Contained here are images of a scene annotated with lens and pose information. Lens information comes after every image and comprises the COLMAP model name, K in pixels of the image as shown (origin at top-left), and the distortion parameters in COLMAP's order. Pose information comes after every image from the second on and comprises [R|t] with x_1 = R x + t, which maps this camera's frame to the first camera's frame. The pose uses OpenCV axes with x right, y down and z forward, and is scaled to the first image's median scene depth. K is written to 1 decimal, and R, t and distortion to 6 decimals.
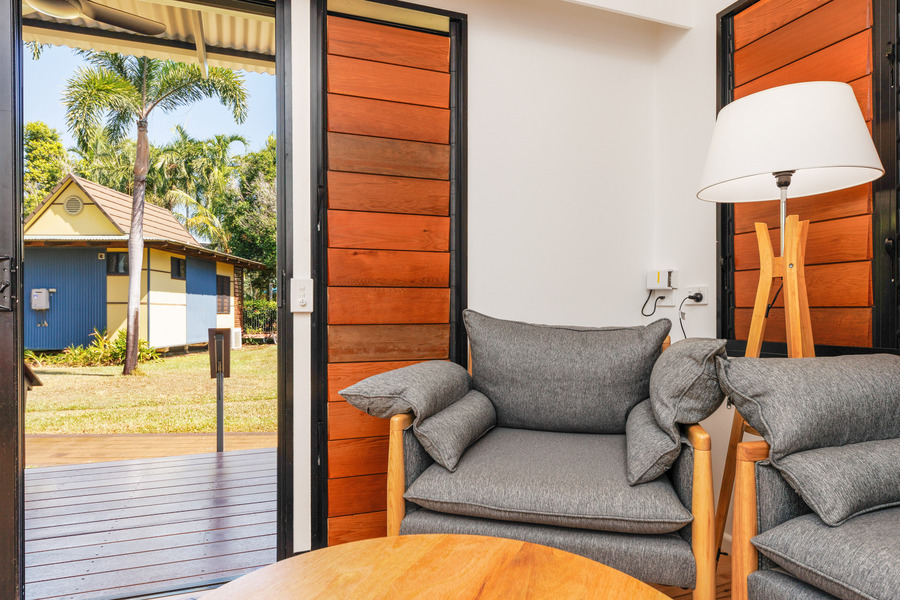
lens RADIAL K [[554.8, 0, 448.8], [0, 554.8, 313.9], [0, 0, 1]] dist [-0.000017, -0.000027]
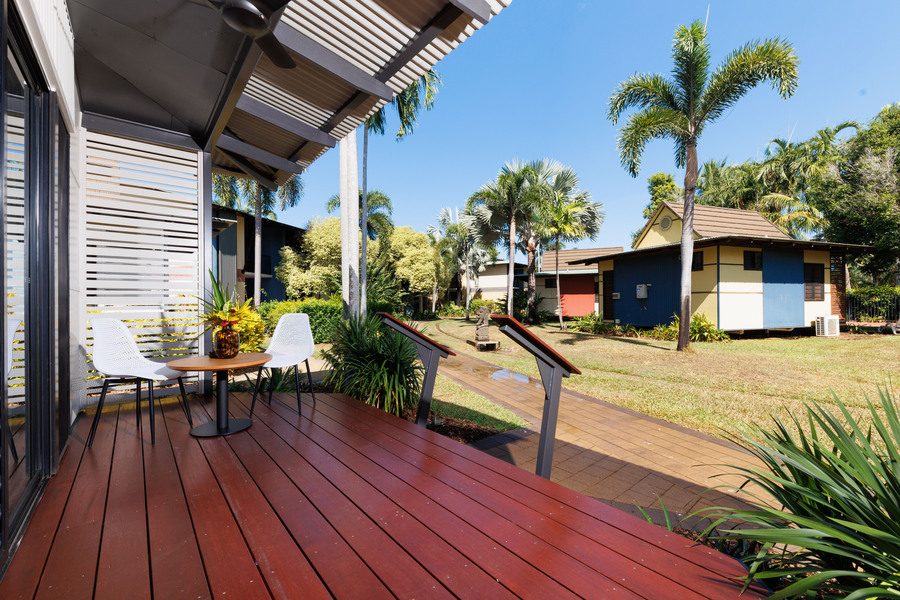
lens RADIAL K [[373.5, 0, 450.0], [0, 373.5, 300.0], [0, 0, 1]] dist [0.002137, -0.000028]
pose [[0.336140, -0.008844, -0.941771, 0.013949], [0.003491, 0.999961, -0.008144, 0.001588], [0.941806, -0.000551, 0.336158, 0.136793]]
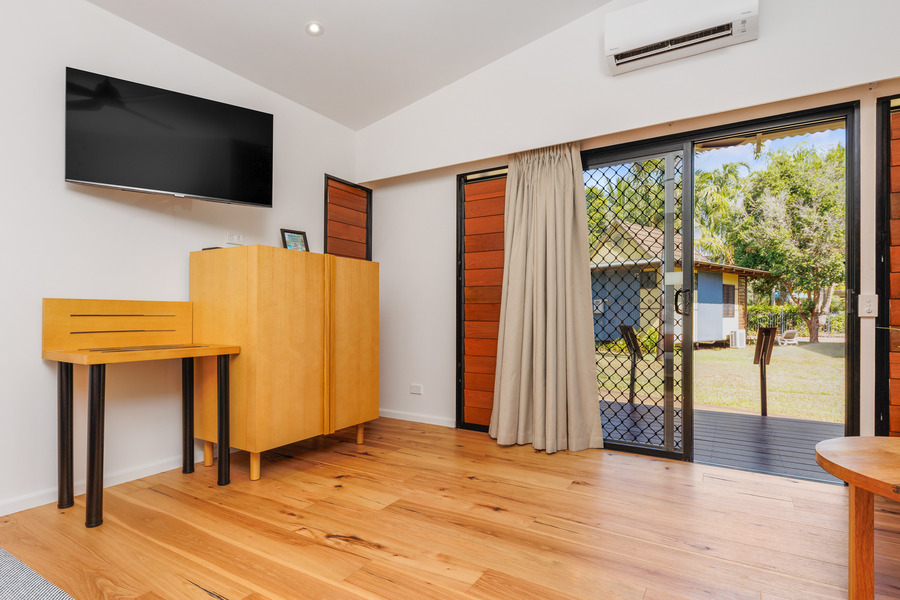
lens RADIAL K [[464.6, 0, 450.0], [0, 464.6, 316.9], [0, 0, 1]] dist [0.014986, 0.000014]
pose [[0.617949, 0.007379, -0.786183, 0.003928], [-0.007508, 0.999966, 0.003484, 0.000202], [0.786182, 0.003750, 0.617984, -0.065331]]
